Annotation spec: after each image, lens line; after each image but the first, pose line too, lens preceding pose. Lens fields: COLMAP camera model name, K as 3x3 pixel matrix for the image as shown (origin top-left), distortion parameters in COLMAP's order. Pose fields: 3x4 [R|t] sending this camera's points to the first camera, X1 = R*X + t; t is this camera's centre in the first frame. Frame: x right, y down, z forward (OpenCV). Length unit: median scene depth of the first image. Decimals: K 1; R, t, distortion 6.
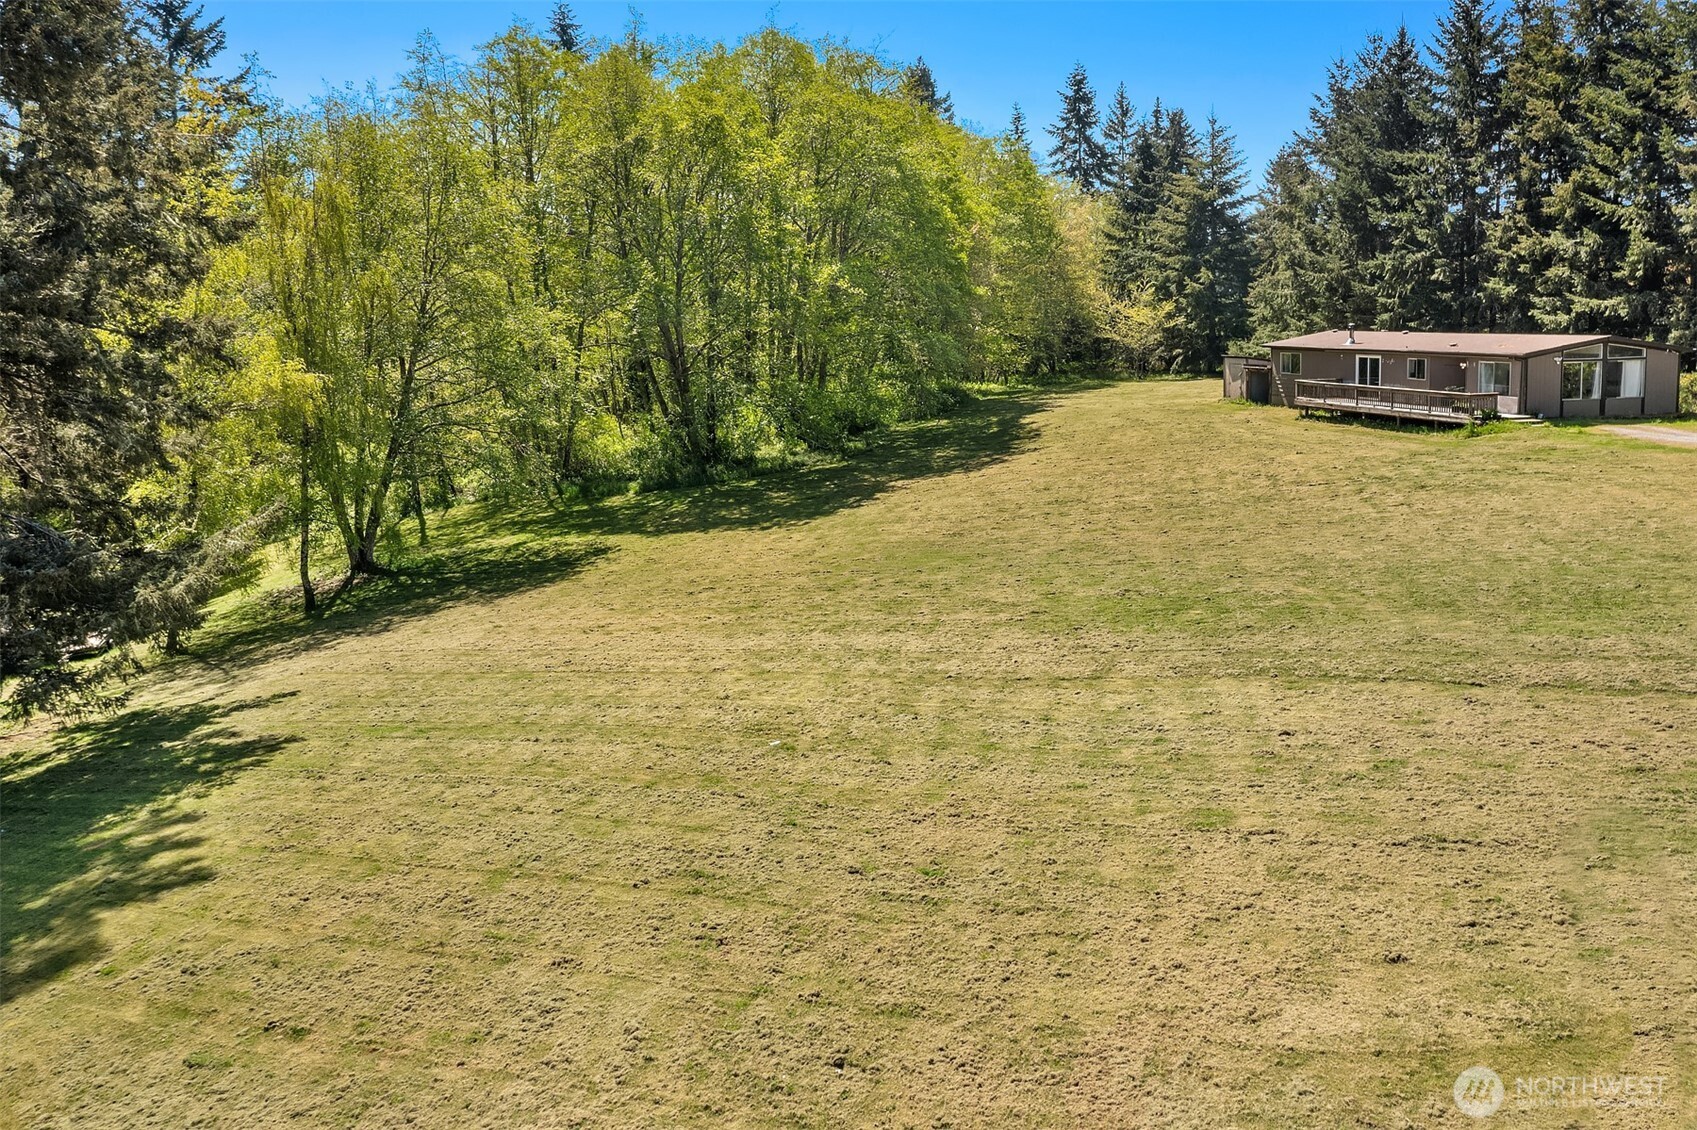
lens RADIAL K [[1396.9, 0, 850.2], [0, 1396.9, 449.7], [0, 0, 1]] dist [-0.025907, 0.008586]
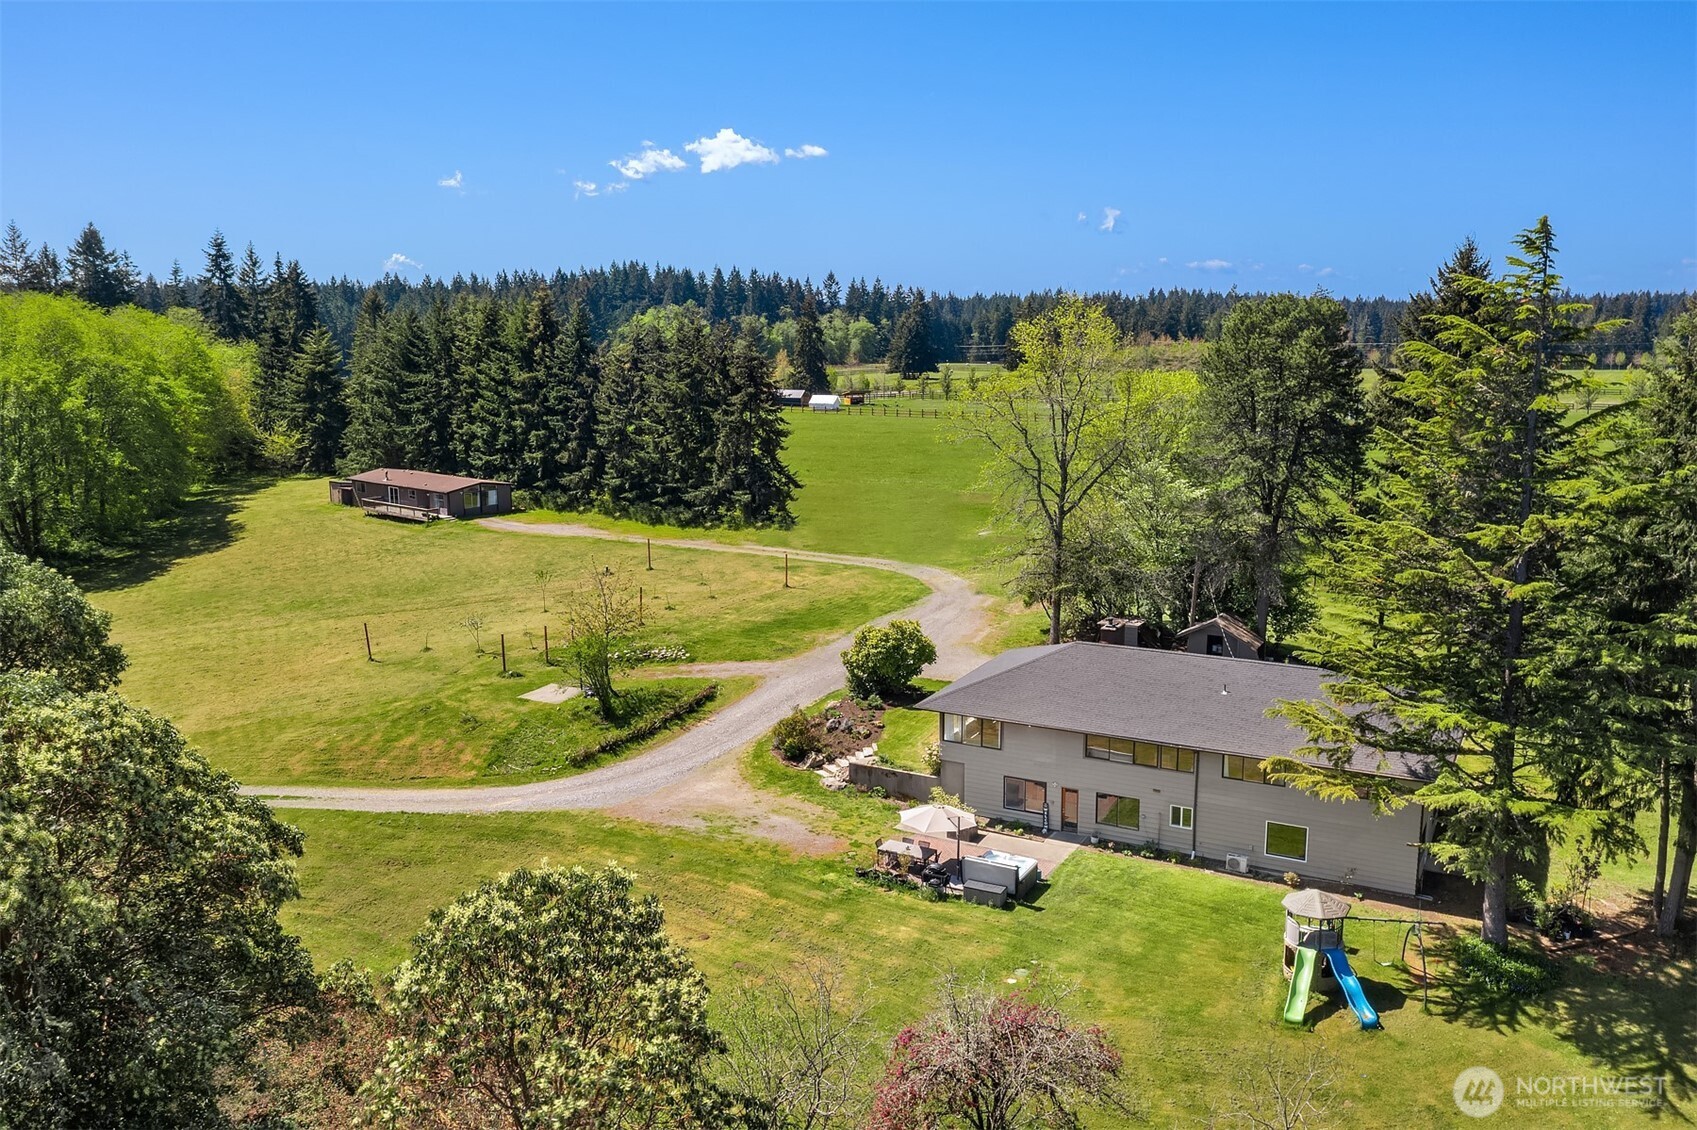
lens RADIAL K [[1390.7, 0, 822.4], [0, 1390.7, 535.1], [0, 0, 1]] dist [-0.034076, 0.004571]
pose [[0.834620, -0.079924, 0.544997, -0.220392], [0.049109, 0.996274, 0.070896, -0.093393], [-0.548633, -0.032407, 0.835435, -1.007280]]
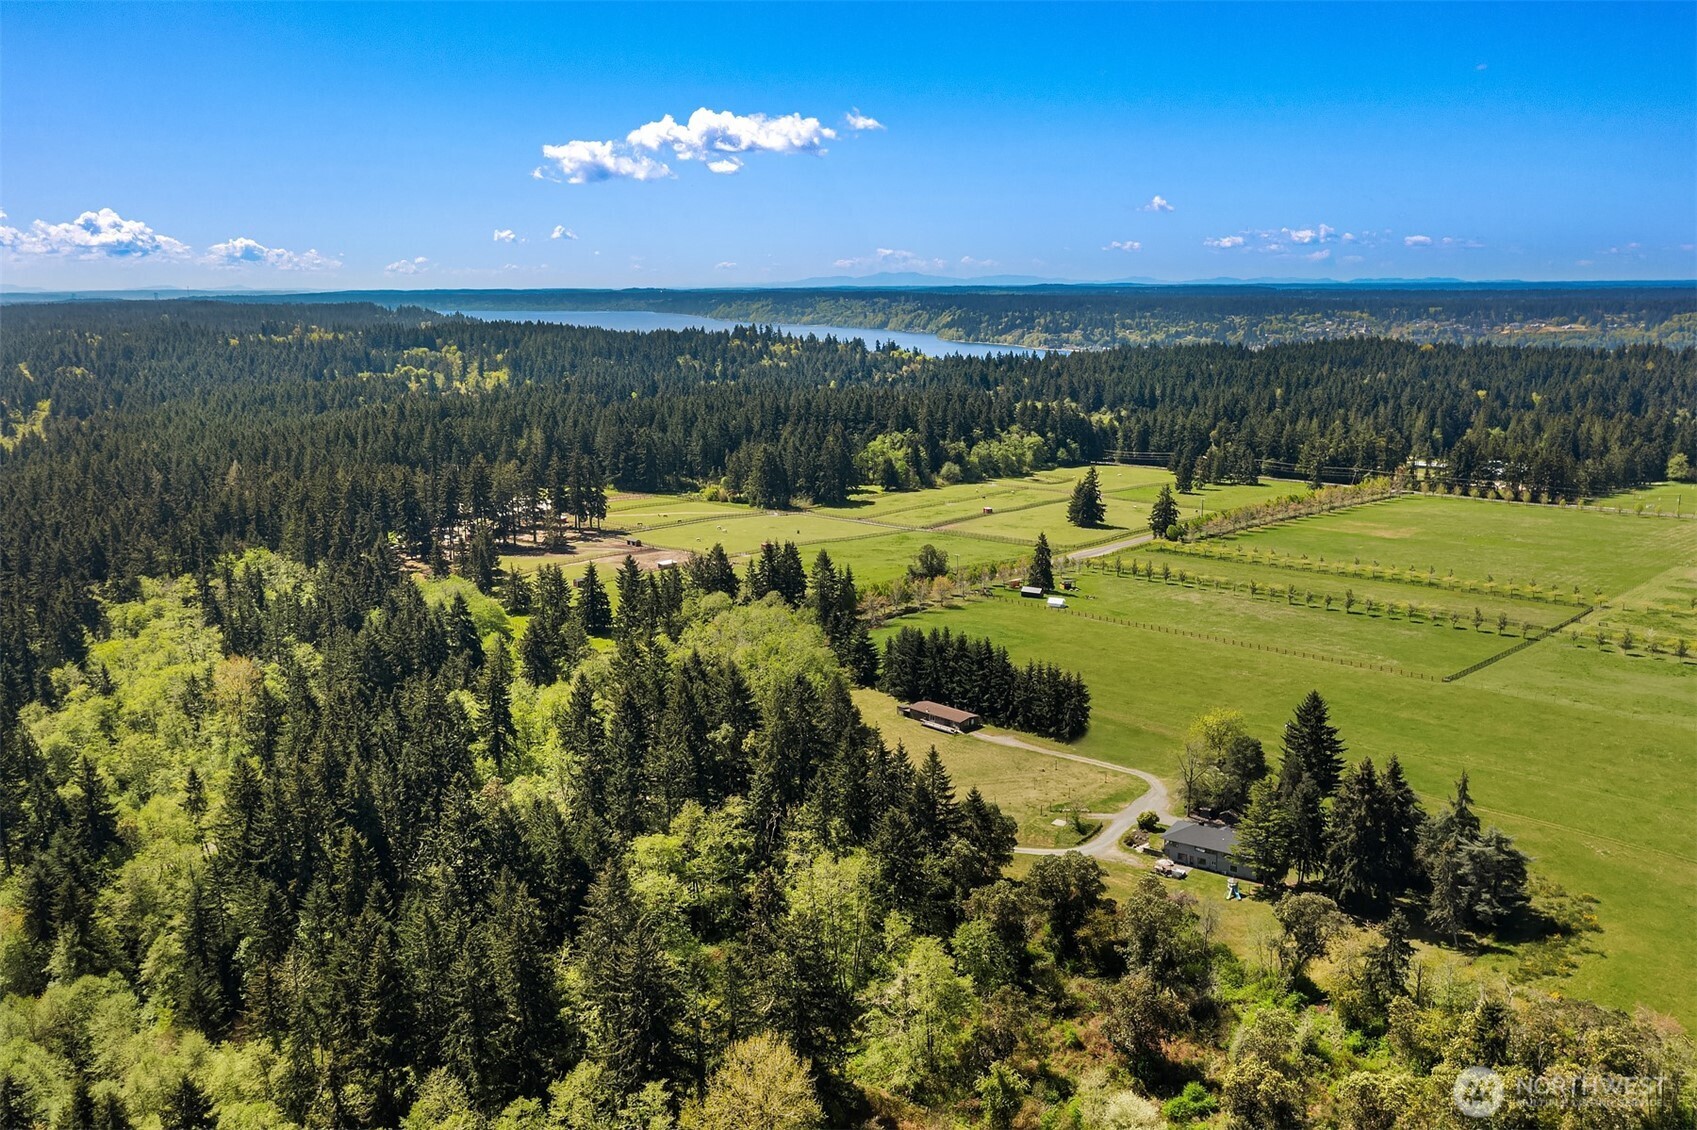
lens RADIAL K [[1390.7, 0, 822.4], [0, 1390.7, 535.1], [0, 0, 1]] dist [-0.034076, 0.004571]
pose [[0.878295, -0.074399, 0.472295, -2.223114], [0.038441, 0.995609, 0.085348, -1.086013], [-0.476571, -0.056805, 0.877299, -3.144551]]
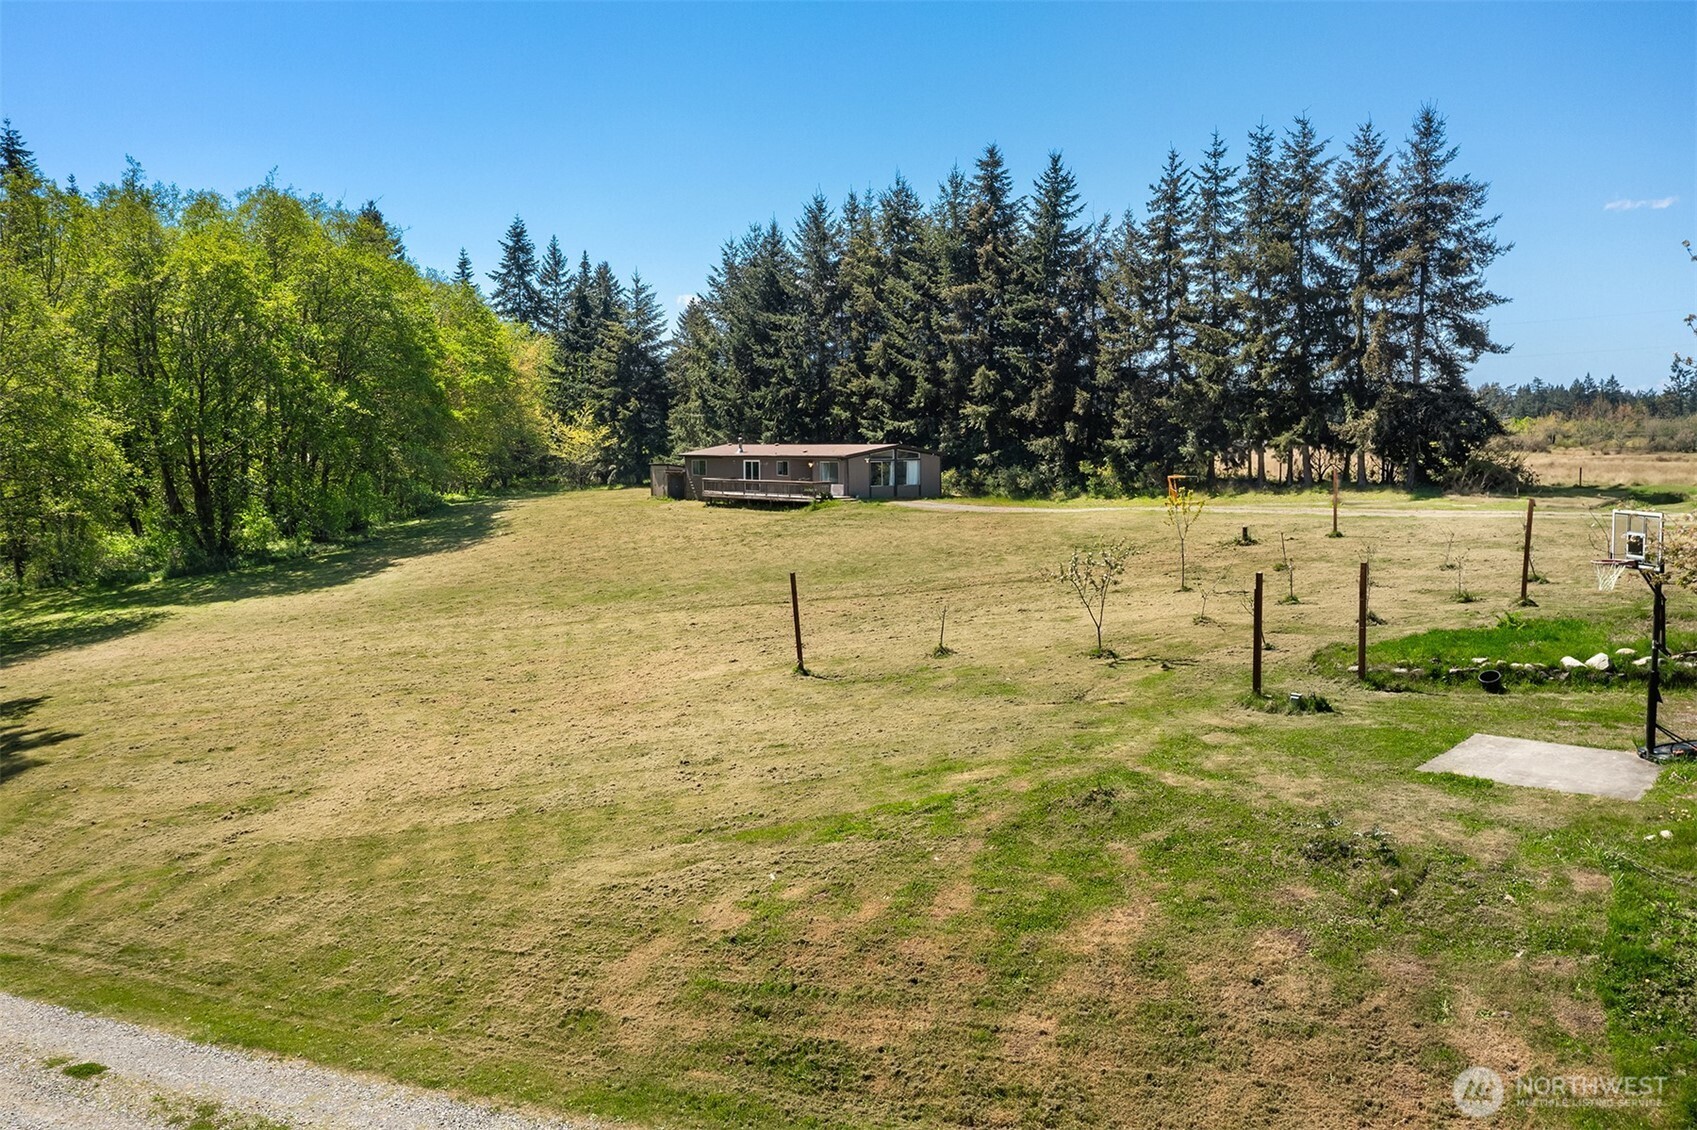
lens RADIAL K [[1390.7, 0, 822.4], [0, 1390.7, 535.1], [0, 0, 1]] dist [-0.034076, 0.004571]
pose [[0.925667, -0.016287, 0.377987, -0.076984], [0.029142, 0.999174, -0.028313, 0.040787], [-0.377214, 0.037224, 0.925378, -0.265503]]
